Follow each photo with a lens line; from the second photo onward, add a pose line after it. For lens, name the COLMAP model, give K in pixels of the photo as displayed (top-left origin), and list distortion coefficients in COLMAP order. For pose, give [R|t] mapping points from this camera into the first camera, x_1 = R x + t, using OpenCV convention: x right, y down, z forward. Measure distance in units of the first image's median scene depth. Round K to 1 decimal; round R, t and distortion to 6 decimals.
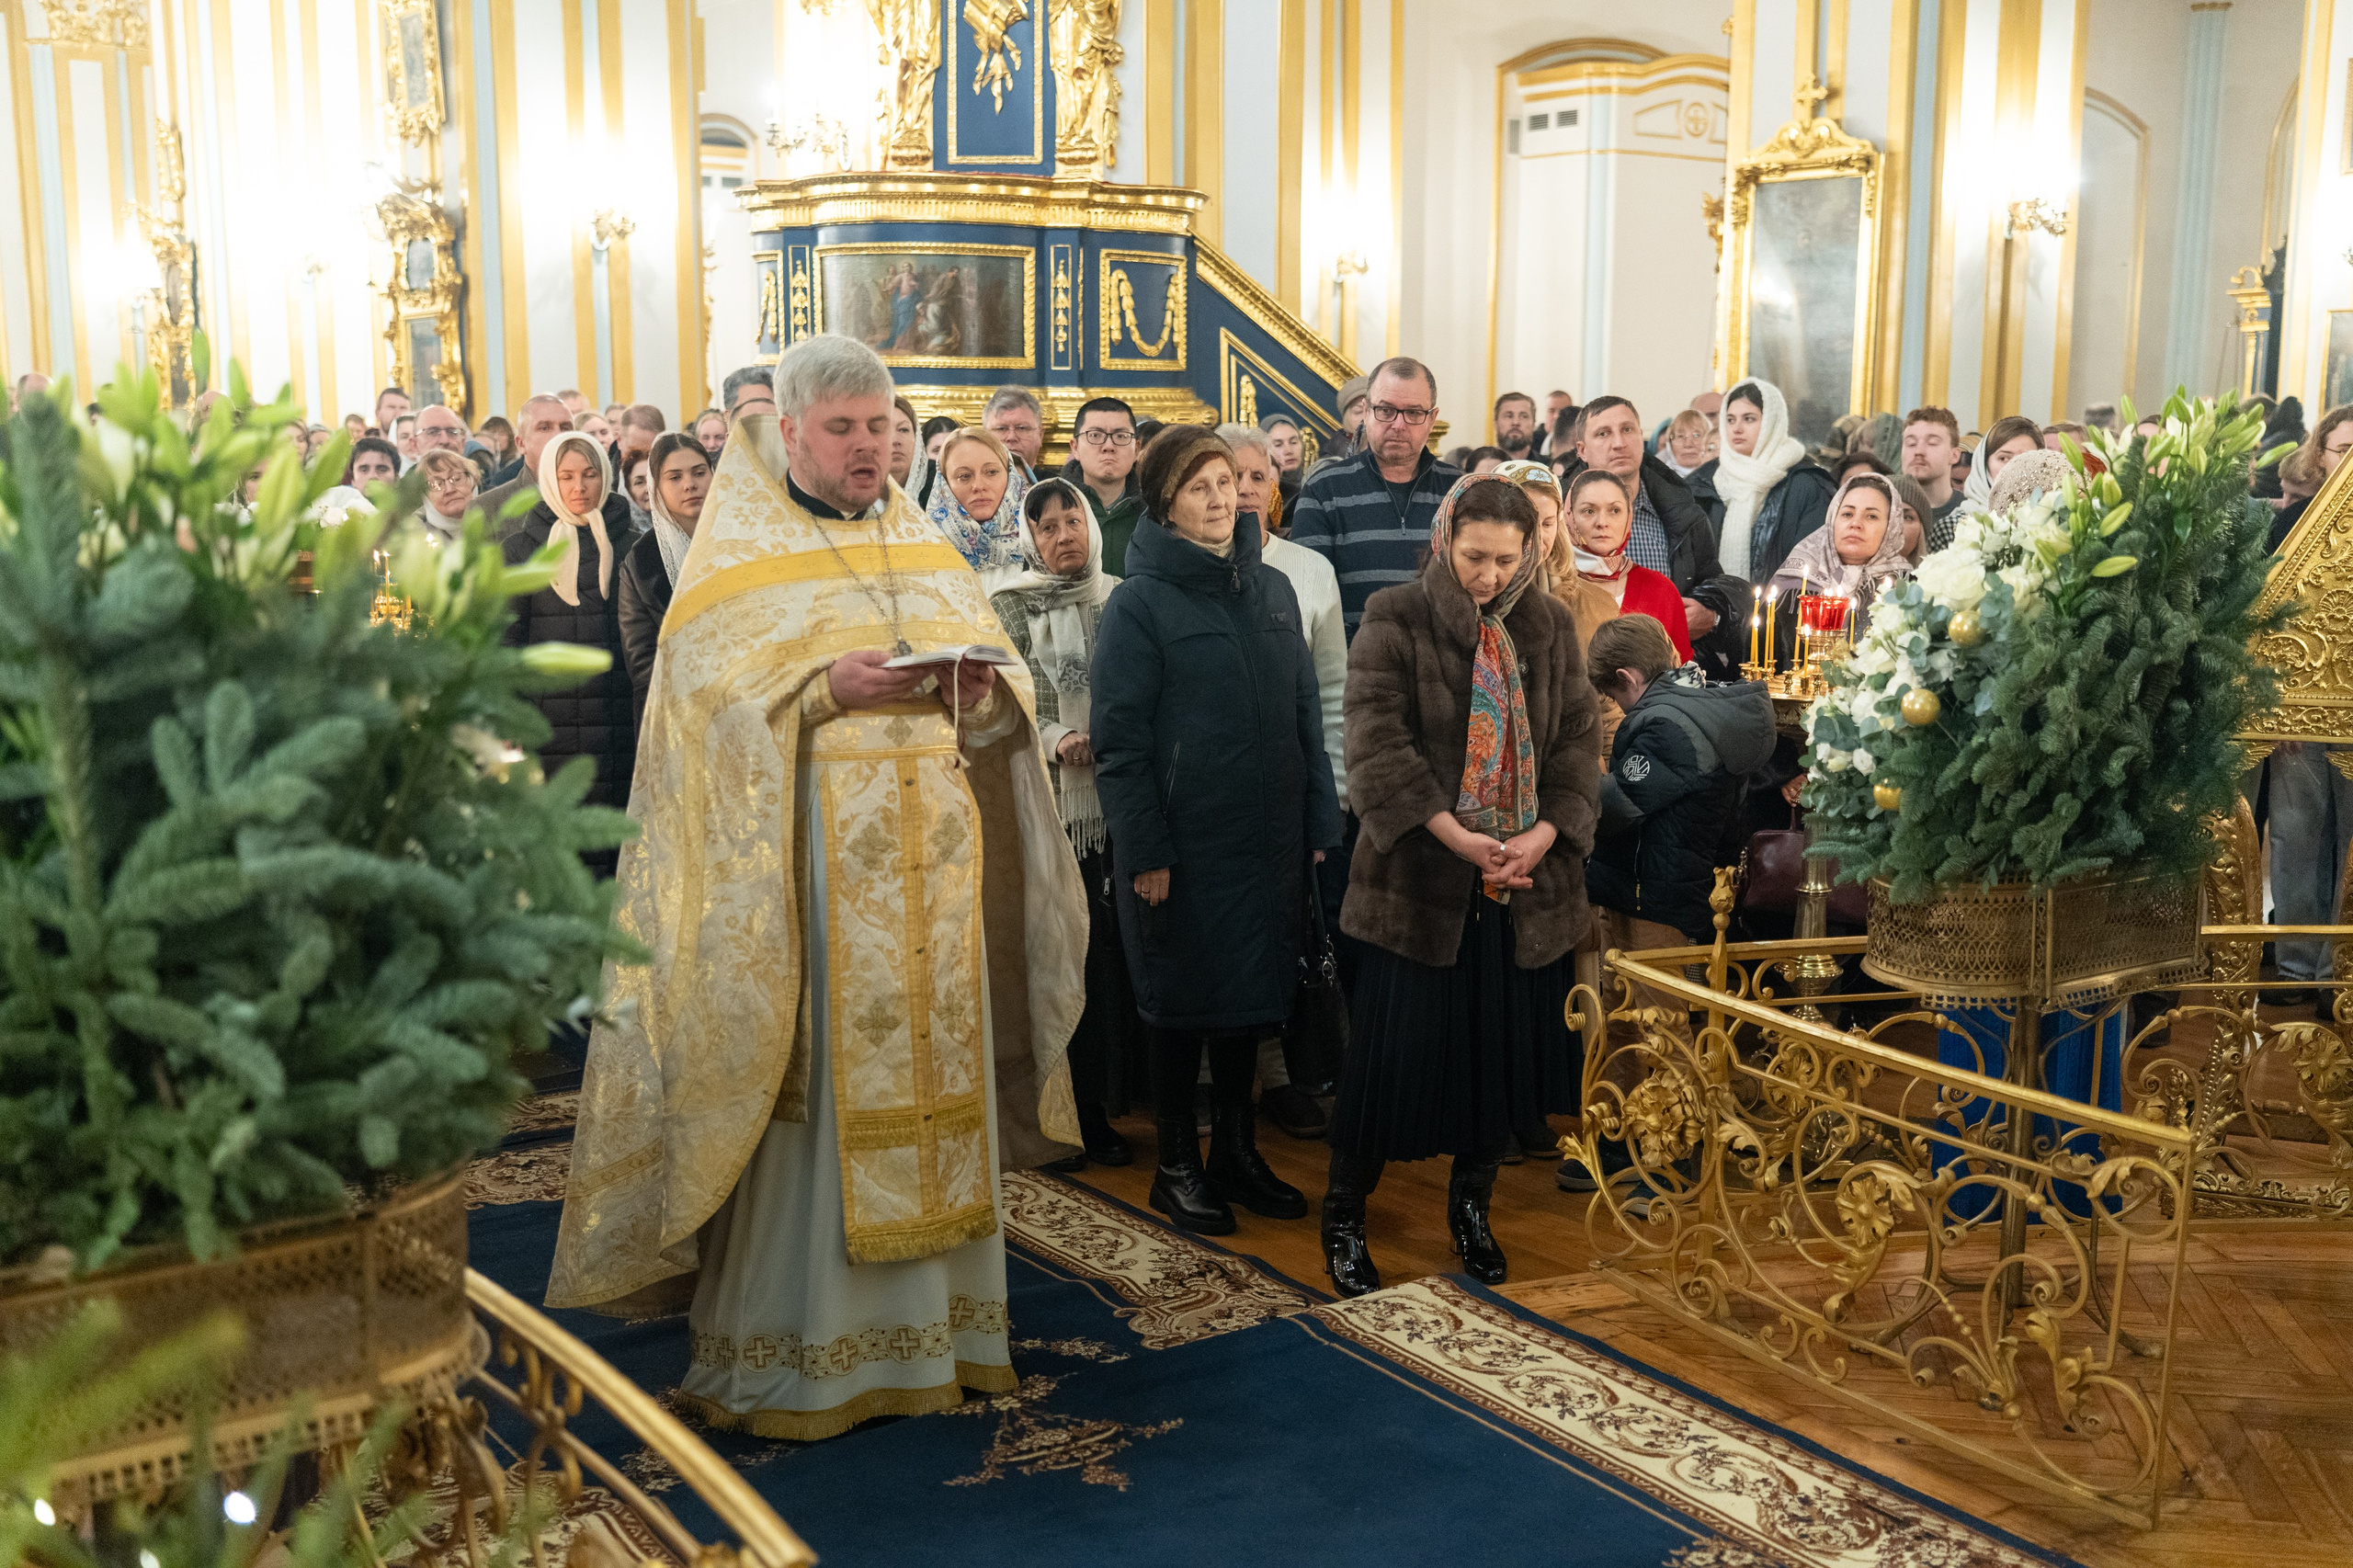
lens RADIAL K [[2393.4, 0, 1166.3], [0, 2393.4, 775.1], [0, 0, 1]] dist [0.002265, 0.025081]
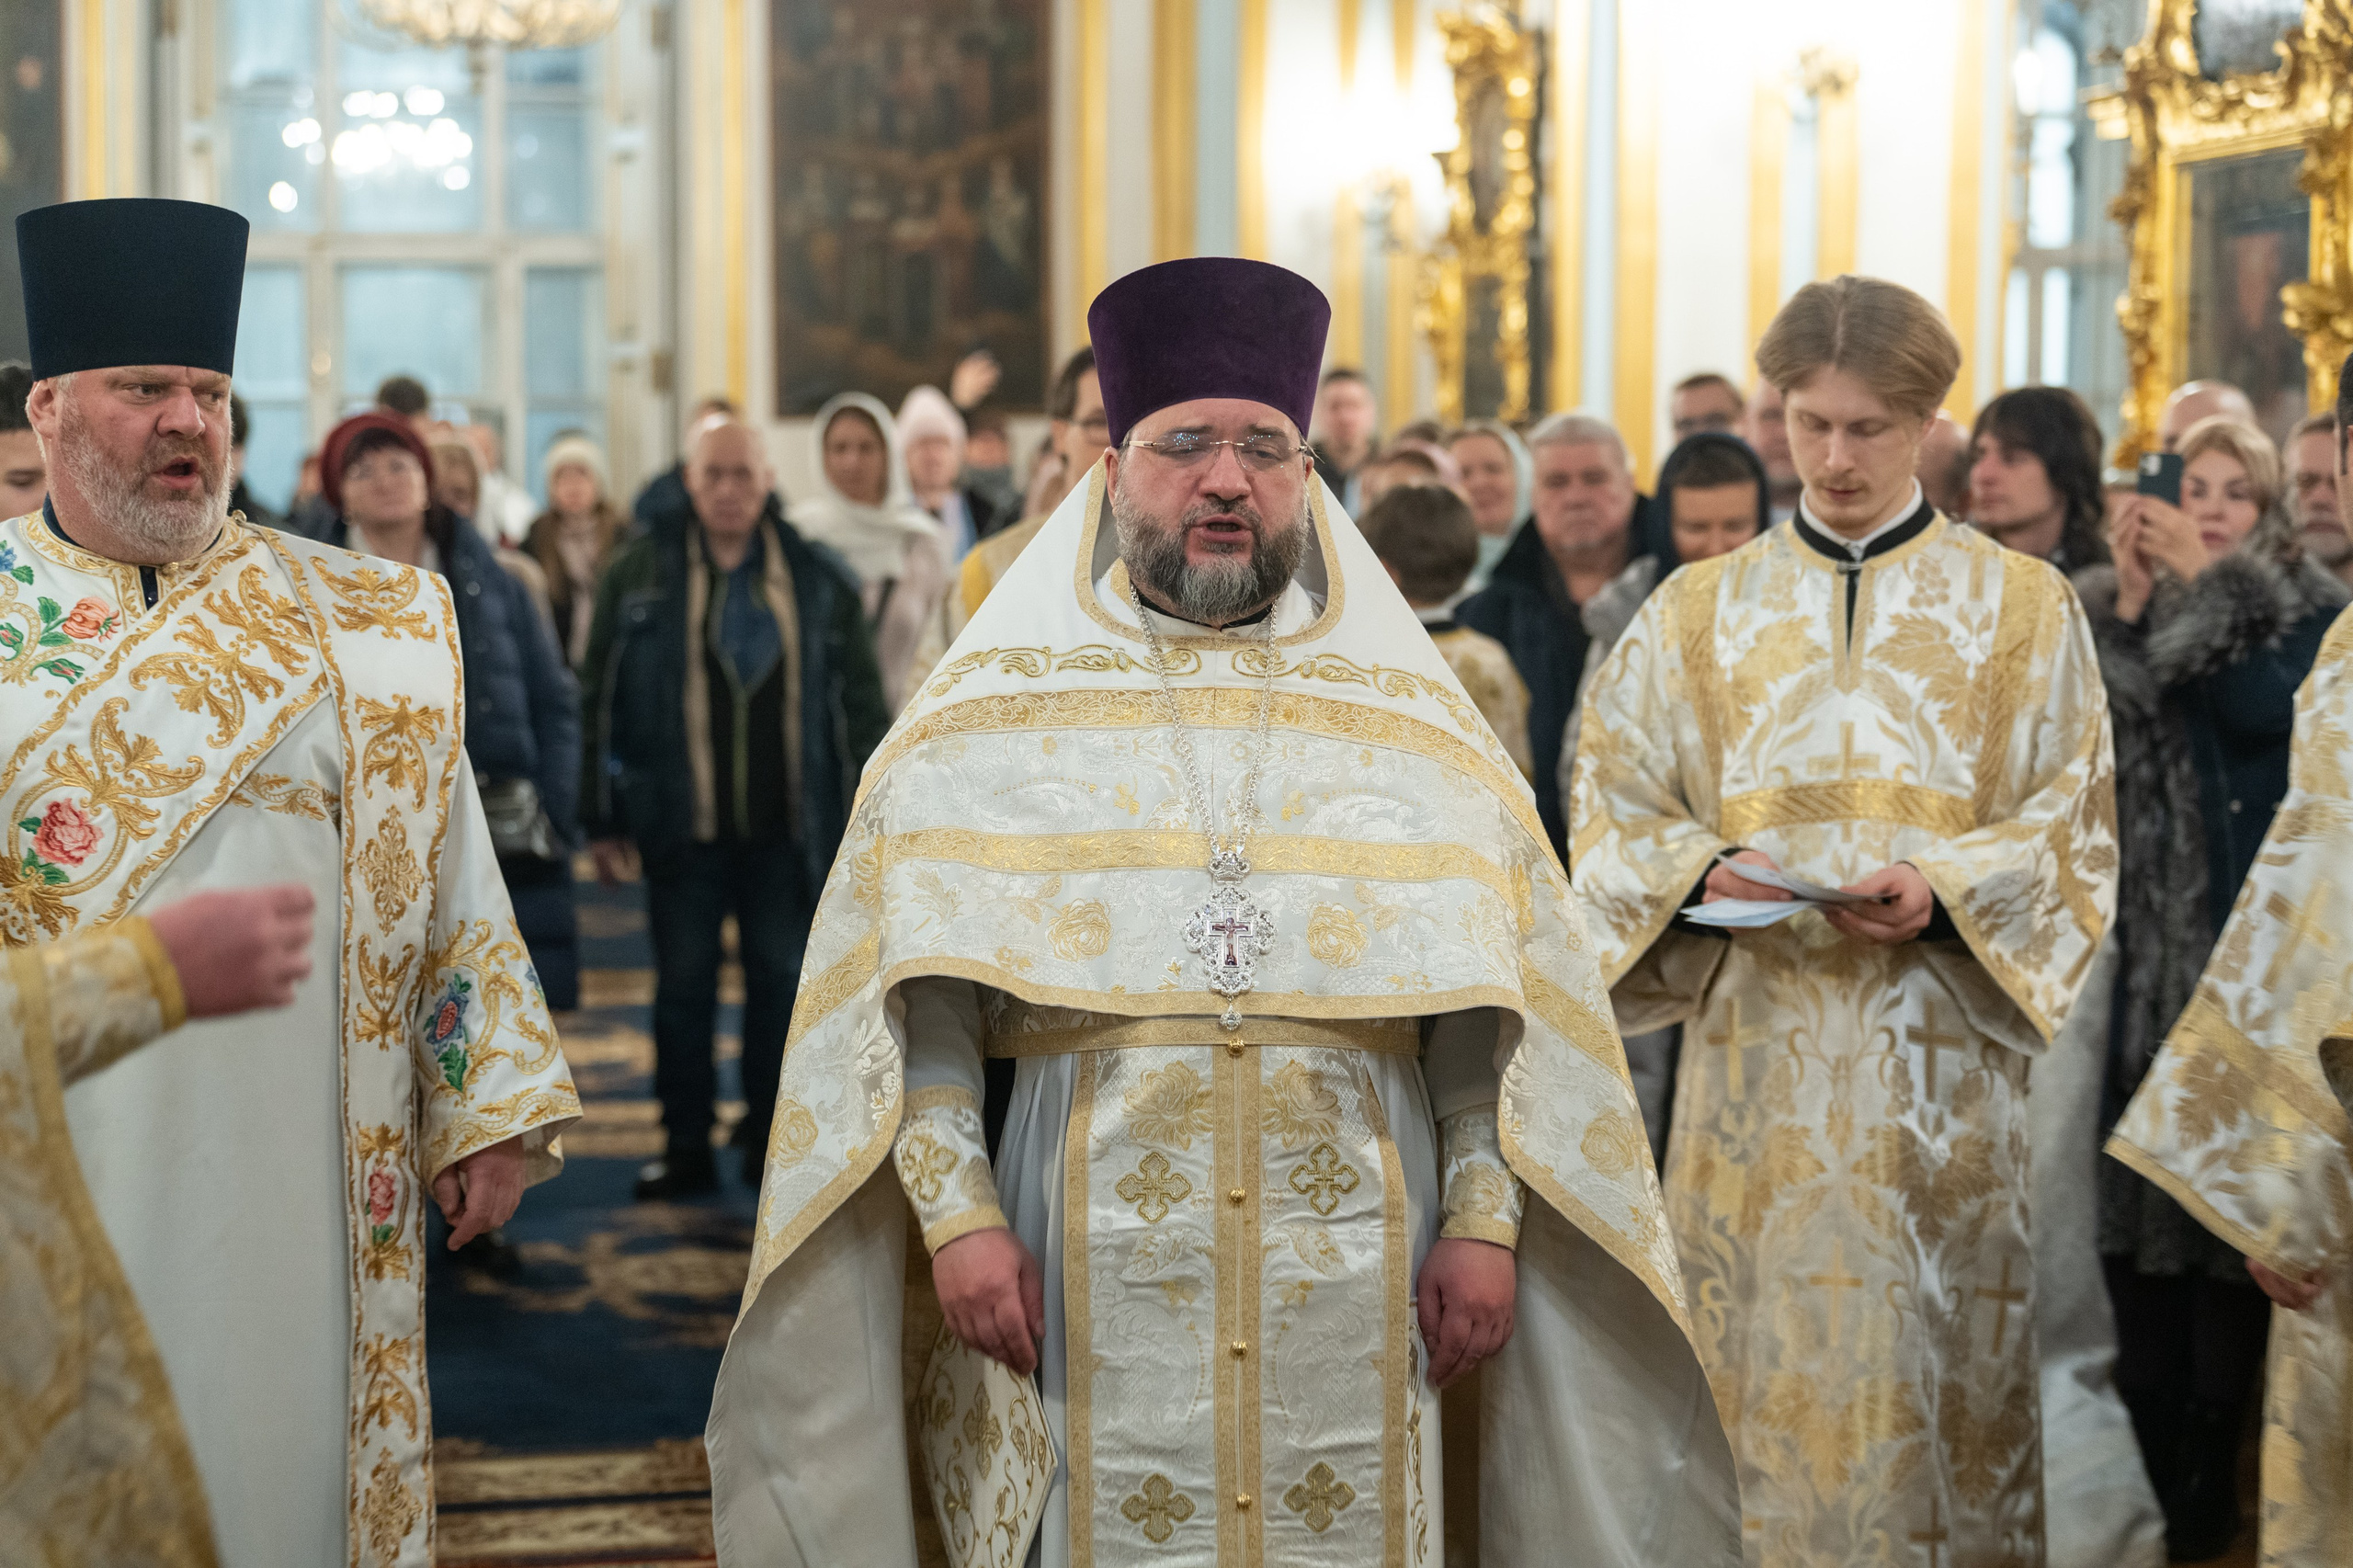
lens RADIAL K [[2739.5, 0, 1176.5], [0, 2739.5, 909.4], [0, 0, 1]] dist [0.020442, 0.008826]
pose [[0.940476, 0.051669, -0.335909, -0.635078], [-0.058878, 0.998201, -0.011306, -0.133381], [0.334720, 0.030411, 0.941827, 1.148602]]
